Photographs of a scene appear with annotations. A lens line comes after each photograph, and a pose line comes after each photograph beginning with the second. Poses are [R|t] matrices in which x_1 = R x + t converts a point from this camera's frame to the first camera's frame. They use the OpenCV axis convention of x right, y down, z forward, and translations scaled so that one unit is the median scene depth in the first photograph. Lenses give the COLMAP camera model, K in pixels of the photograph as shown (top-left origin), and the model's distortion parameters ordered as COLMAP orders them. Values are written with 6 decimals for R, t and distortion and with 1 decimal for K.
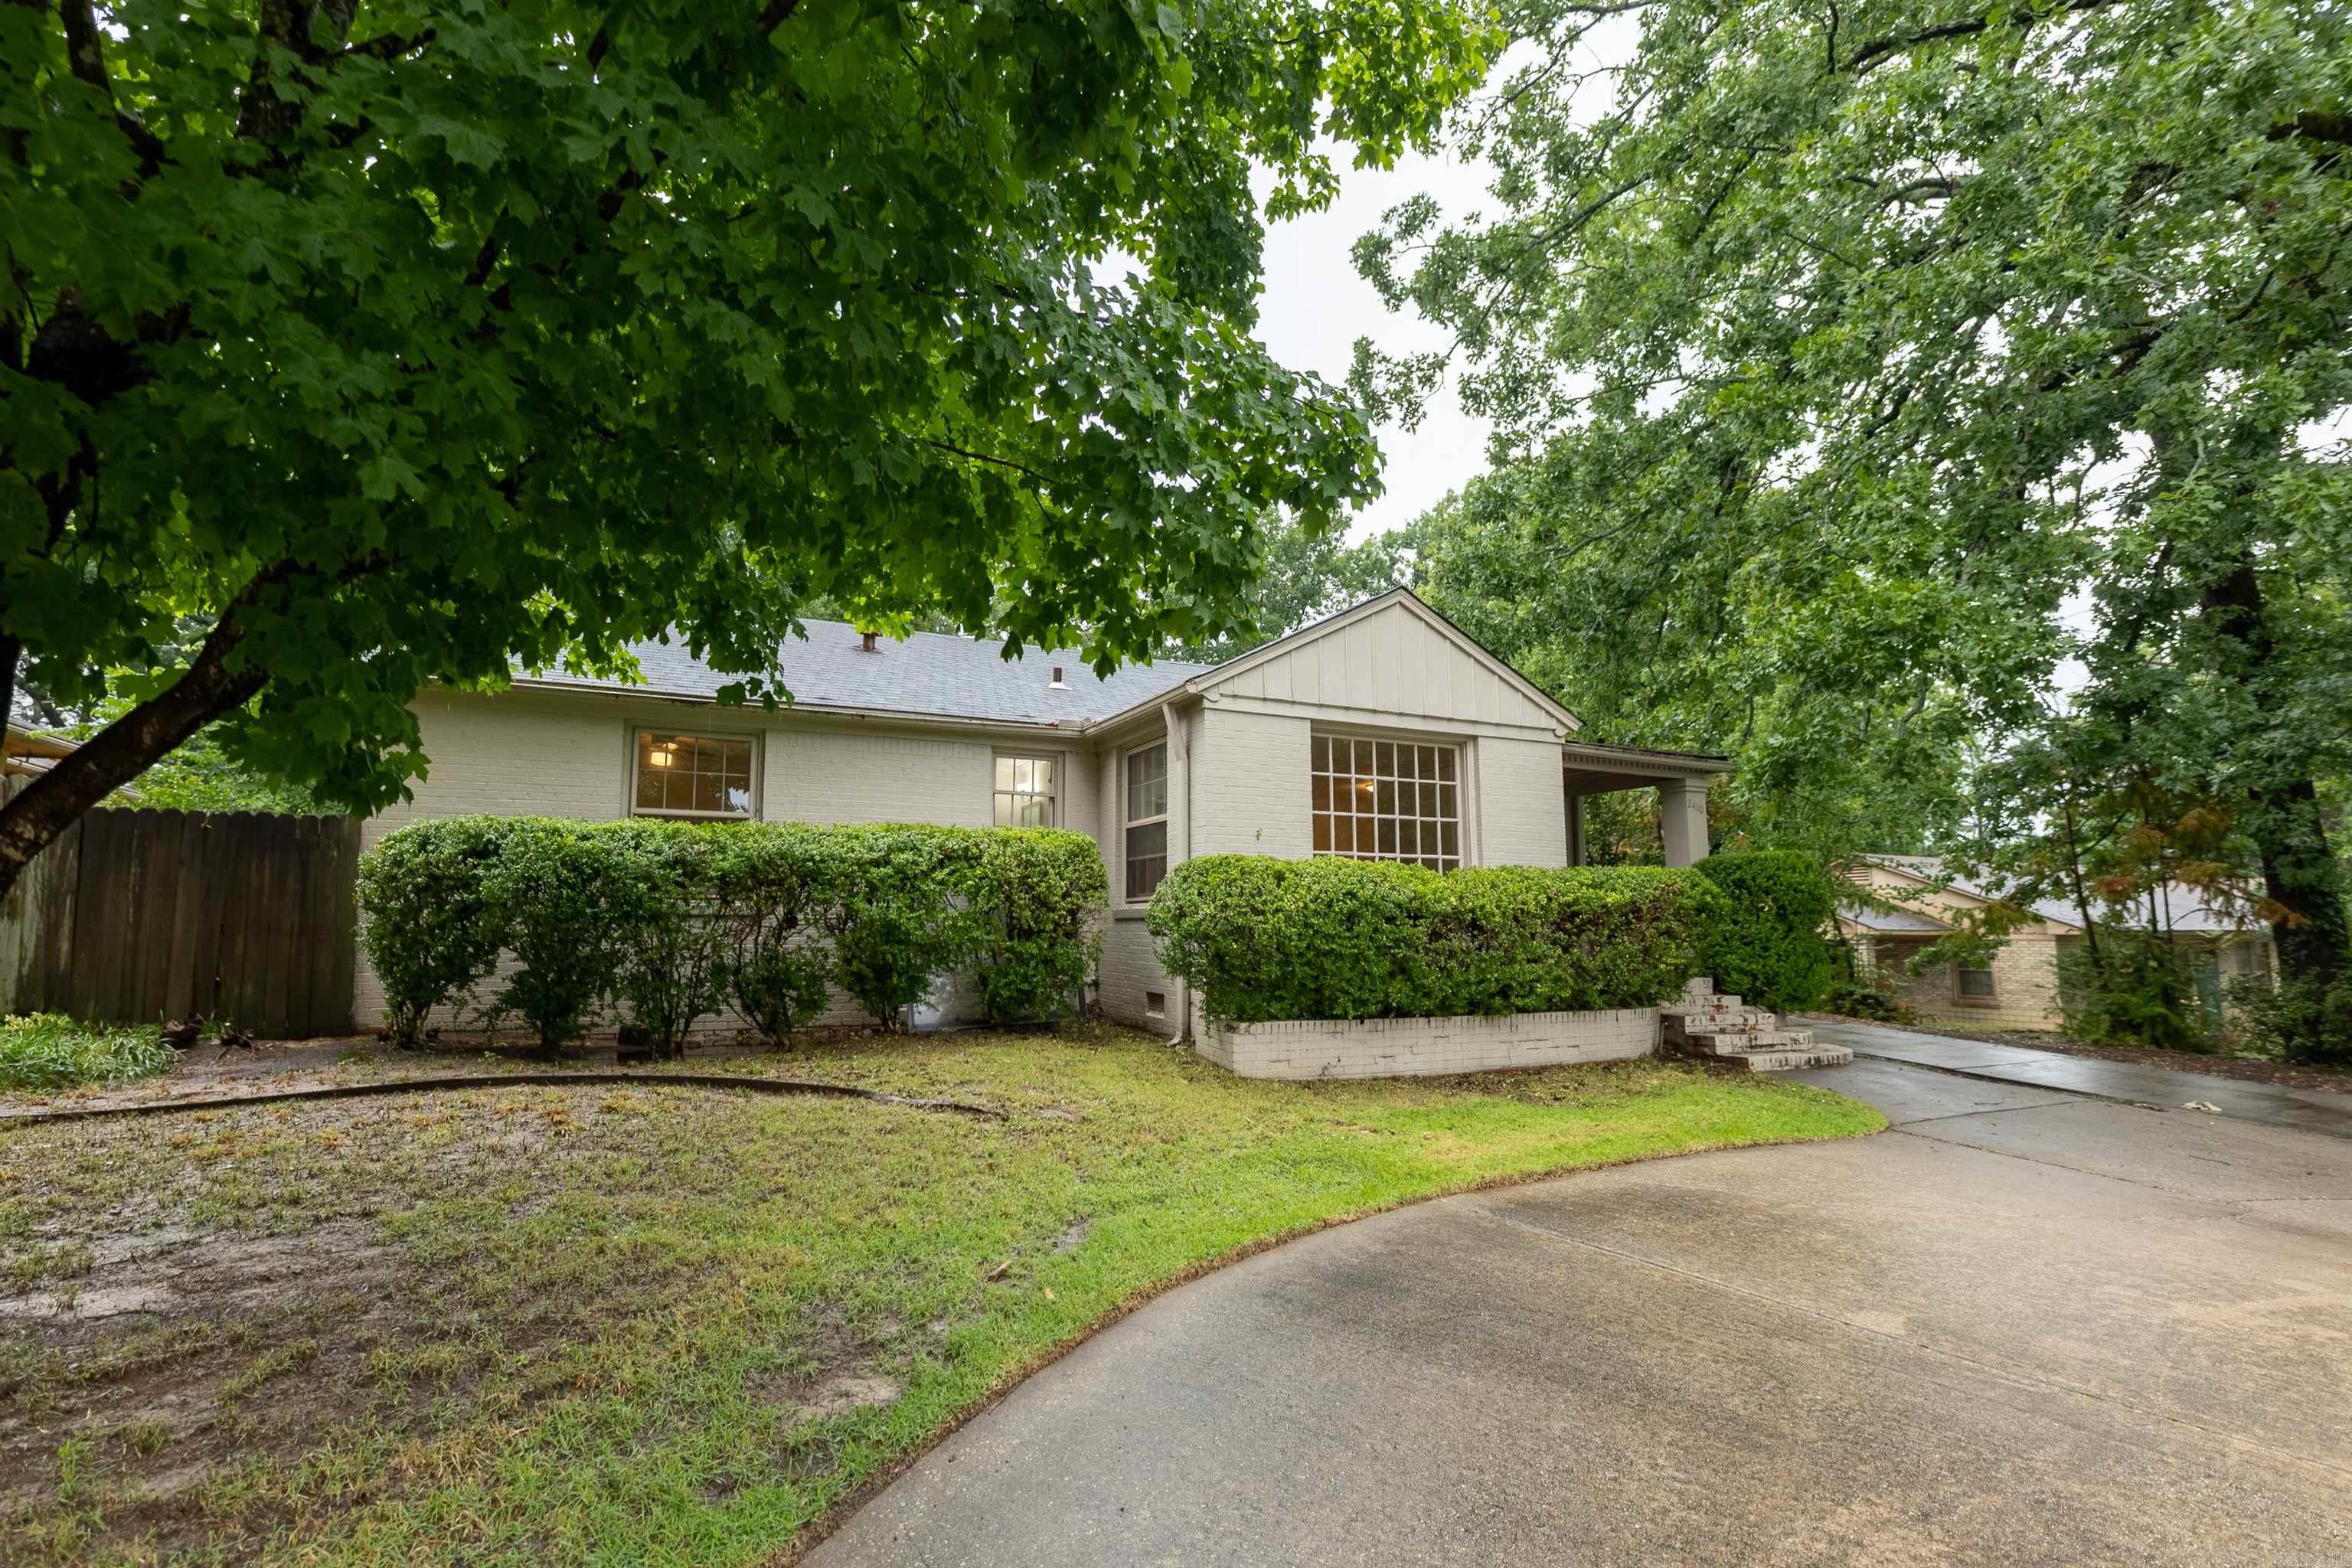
lens RADIAL K [[986.1, 0, 1086.2], [0, 986.1, 826.8], [0, 0, 1]] dist [0.001378, 0.000225]
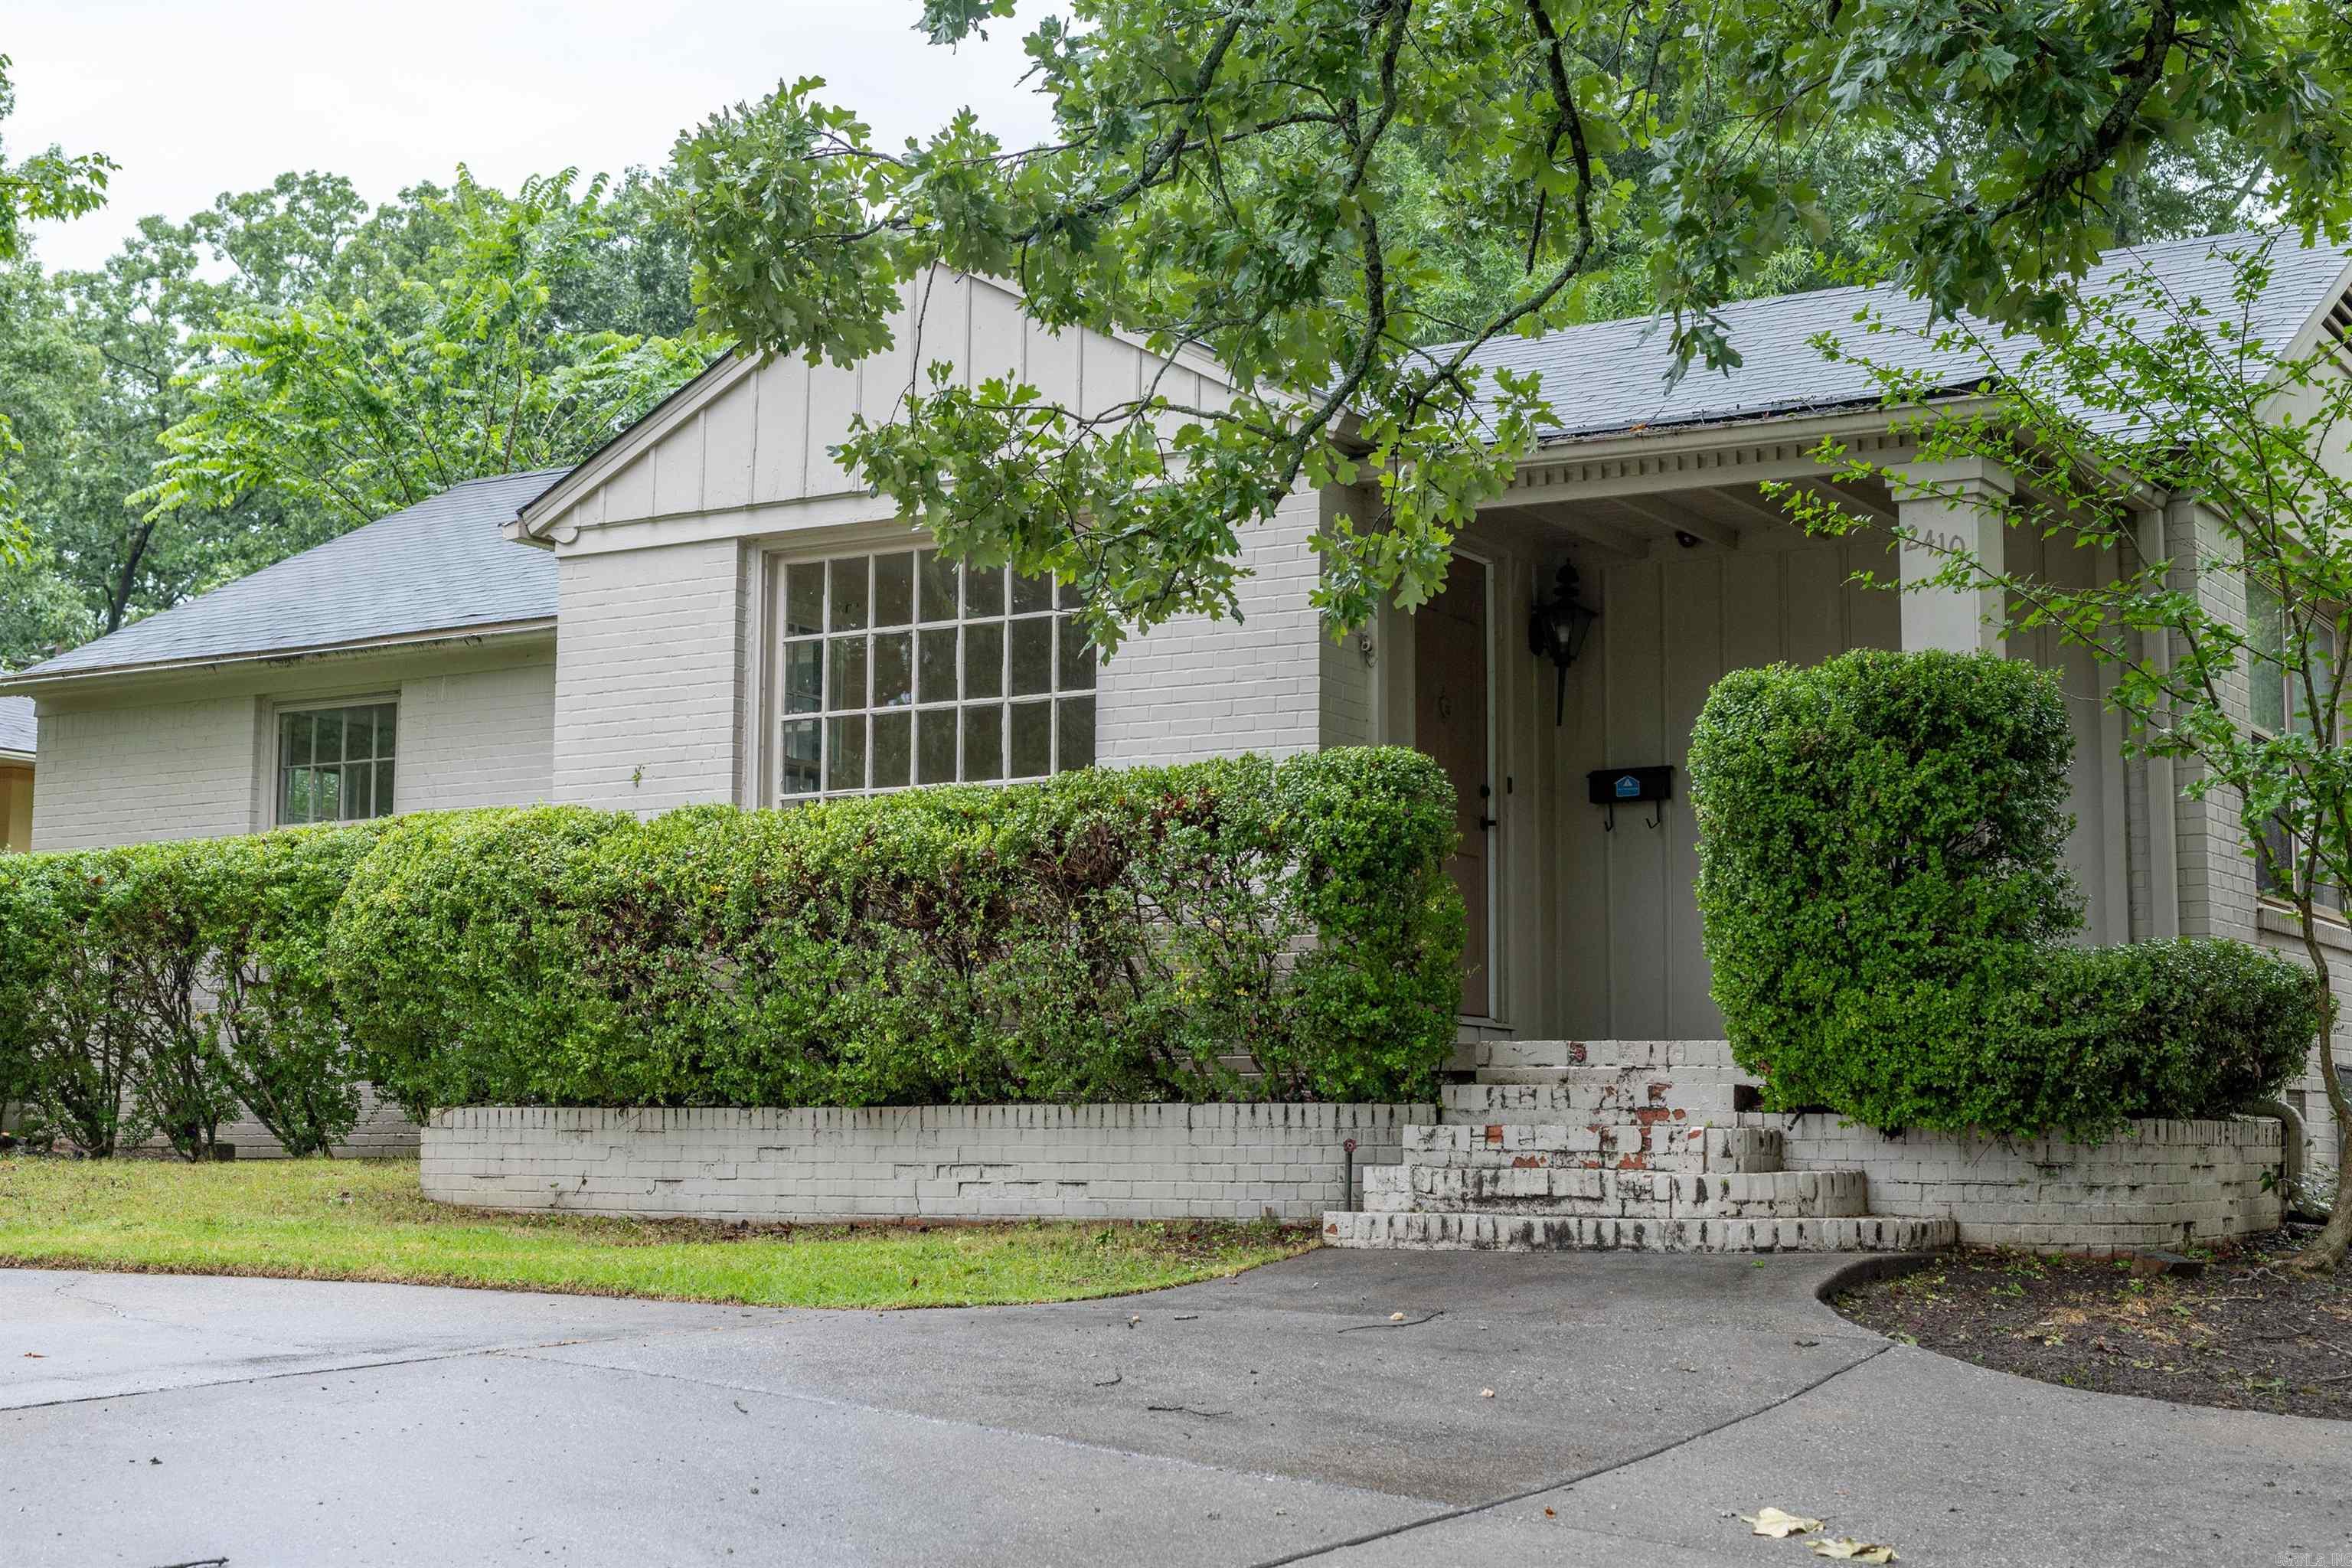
lens RADIAL K [[3106.2, 0, 1260.0], [0, 3106.2, 737.0], [0, 0, 1]] dist [0.014034, -0.004949]
pose [[0.623276, -0.108077, -0.774497, 1.730816], [0.079481, 0.994030, -0.074749, 0.143020], [0.777952, -0.014969, 0.628145, 0.211637]]
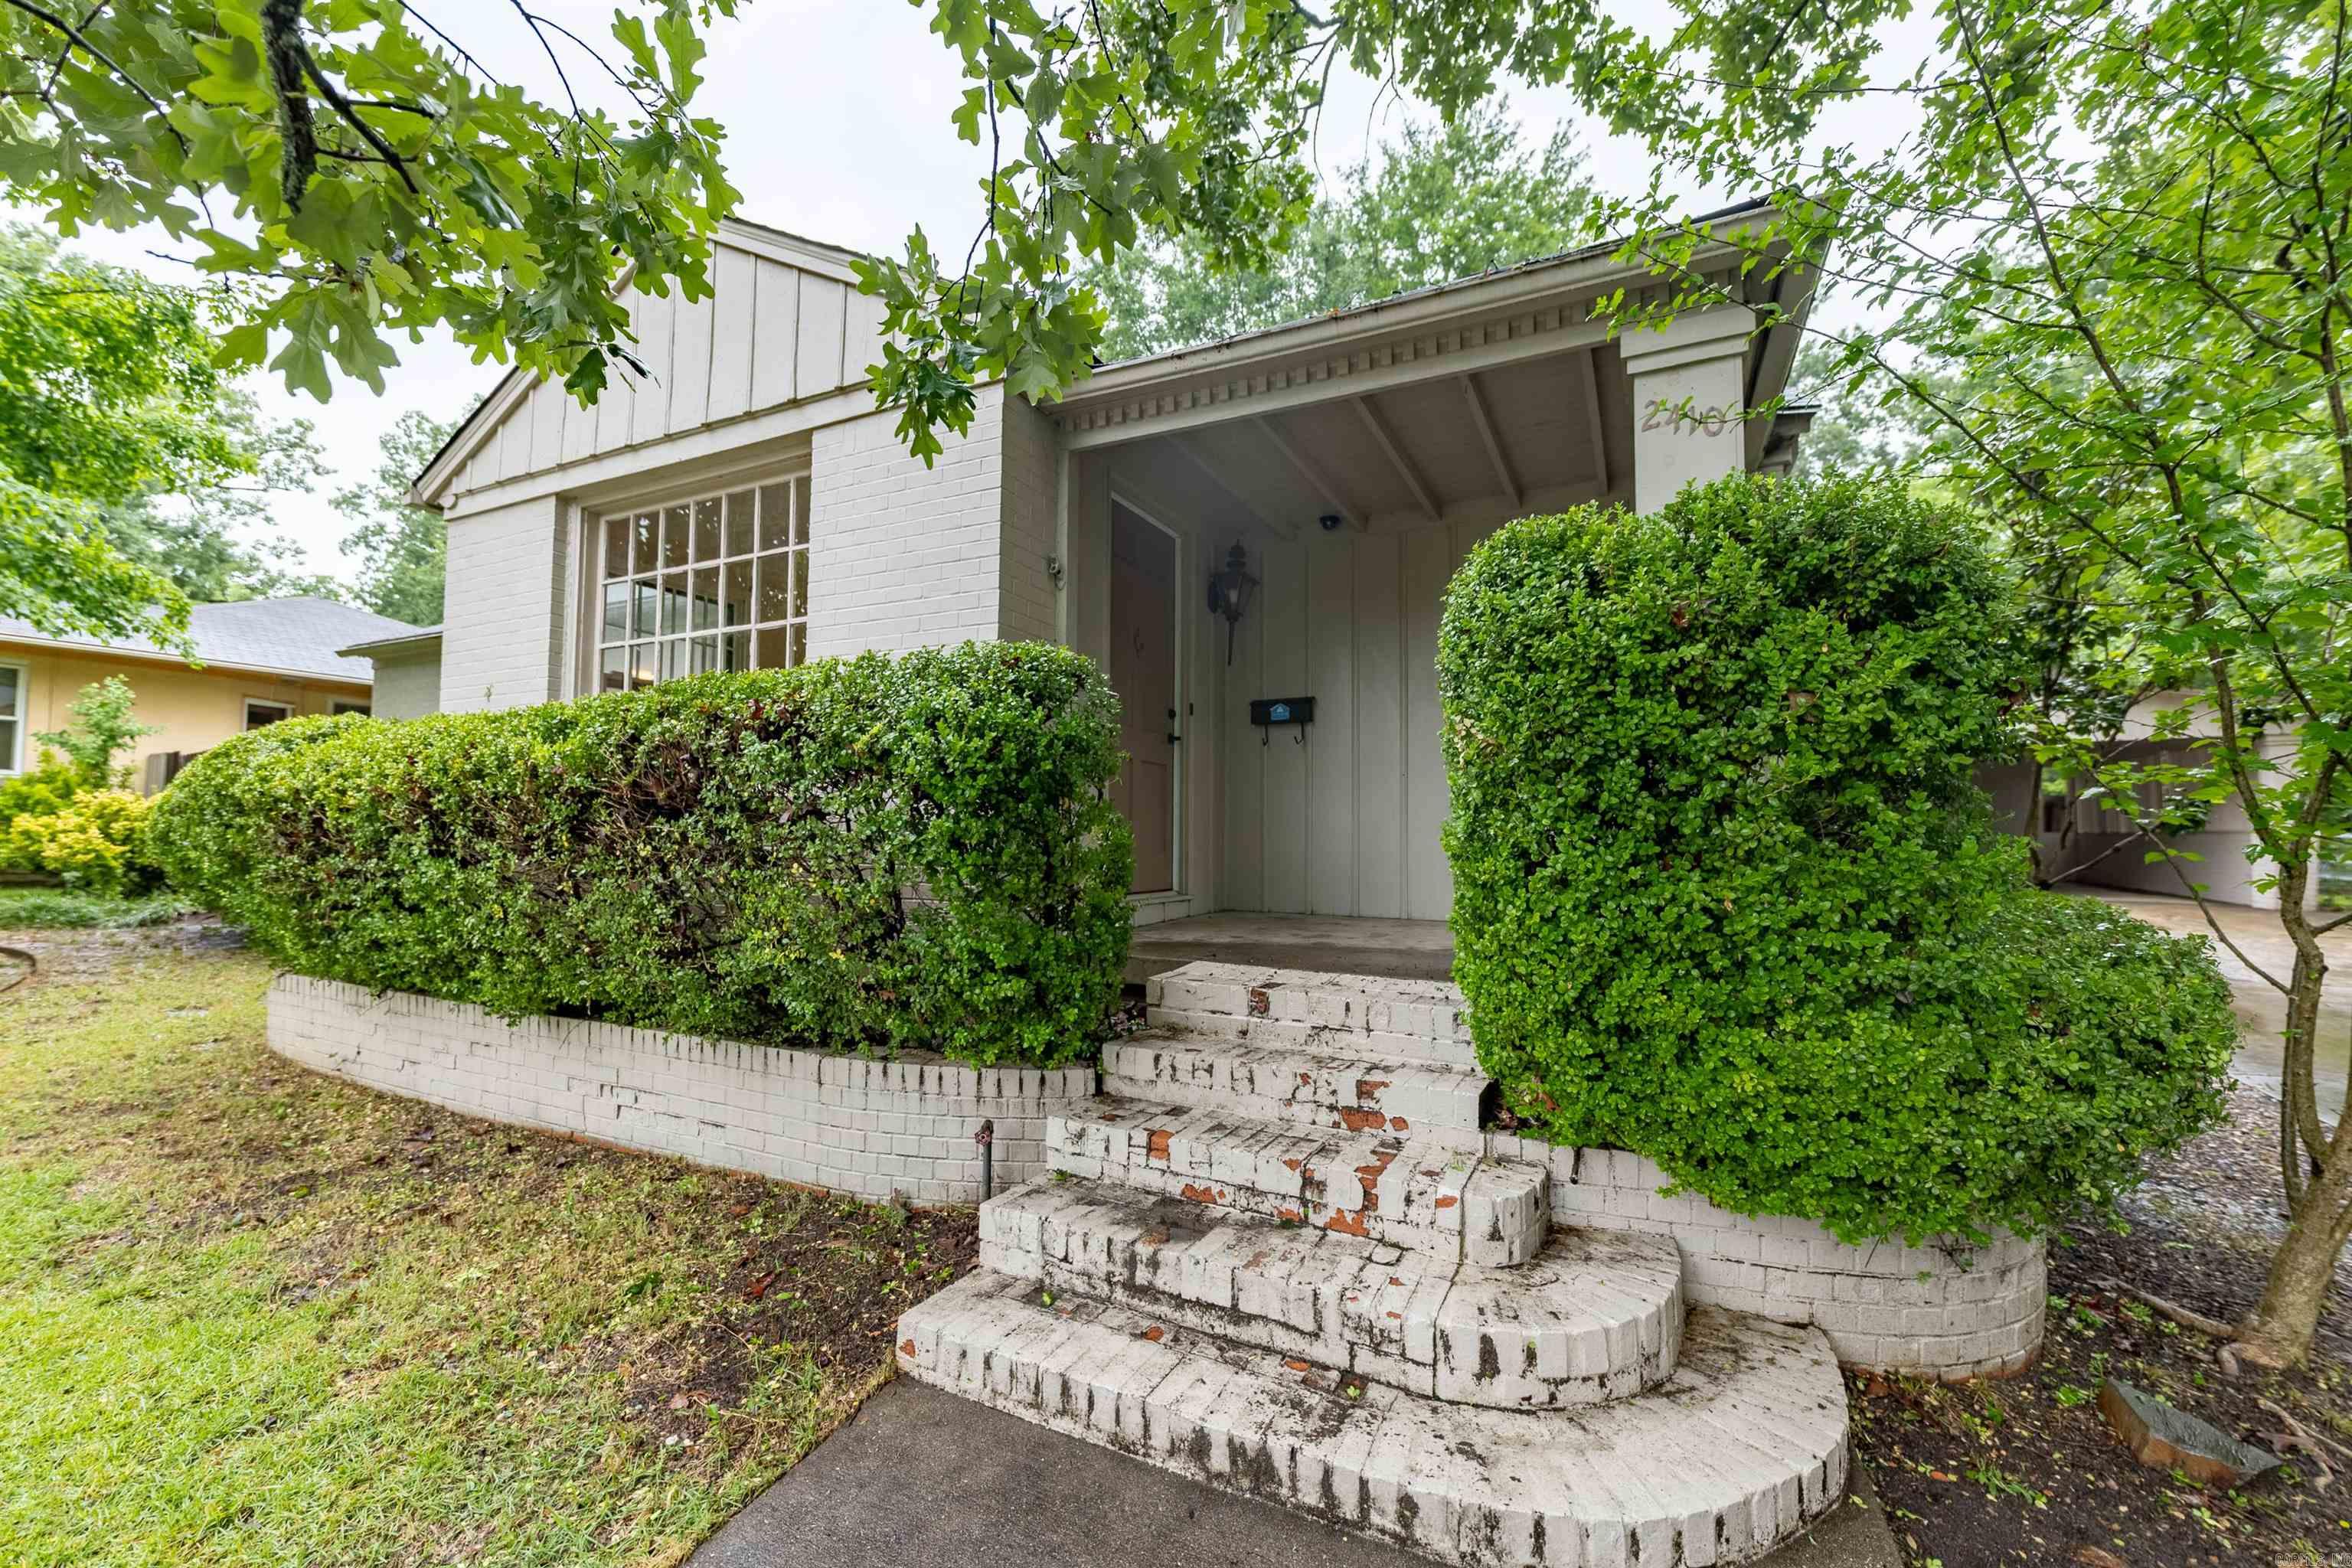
lens RADIAL K [[912.0, 0, 1176.0], [0, 912.0, 784.0], [0, 0, 1]] dist [0.015521, -0.000033]
pose [[0.667485, -0.040703, -0.743510, 0.959296], [0.071602, 0.997386, 0.009679, 0.098175], [0.741173, -0.059697, 0.668654, 0.949909]]
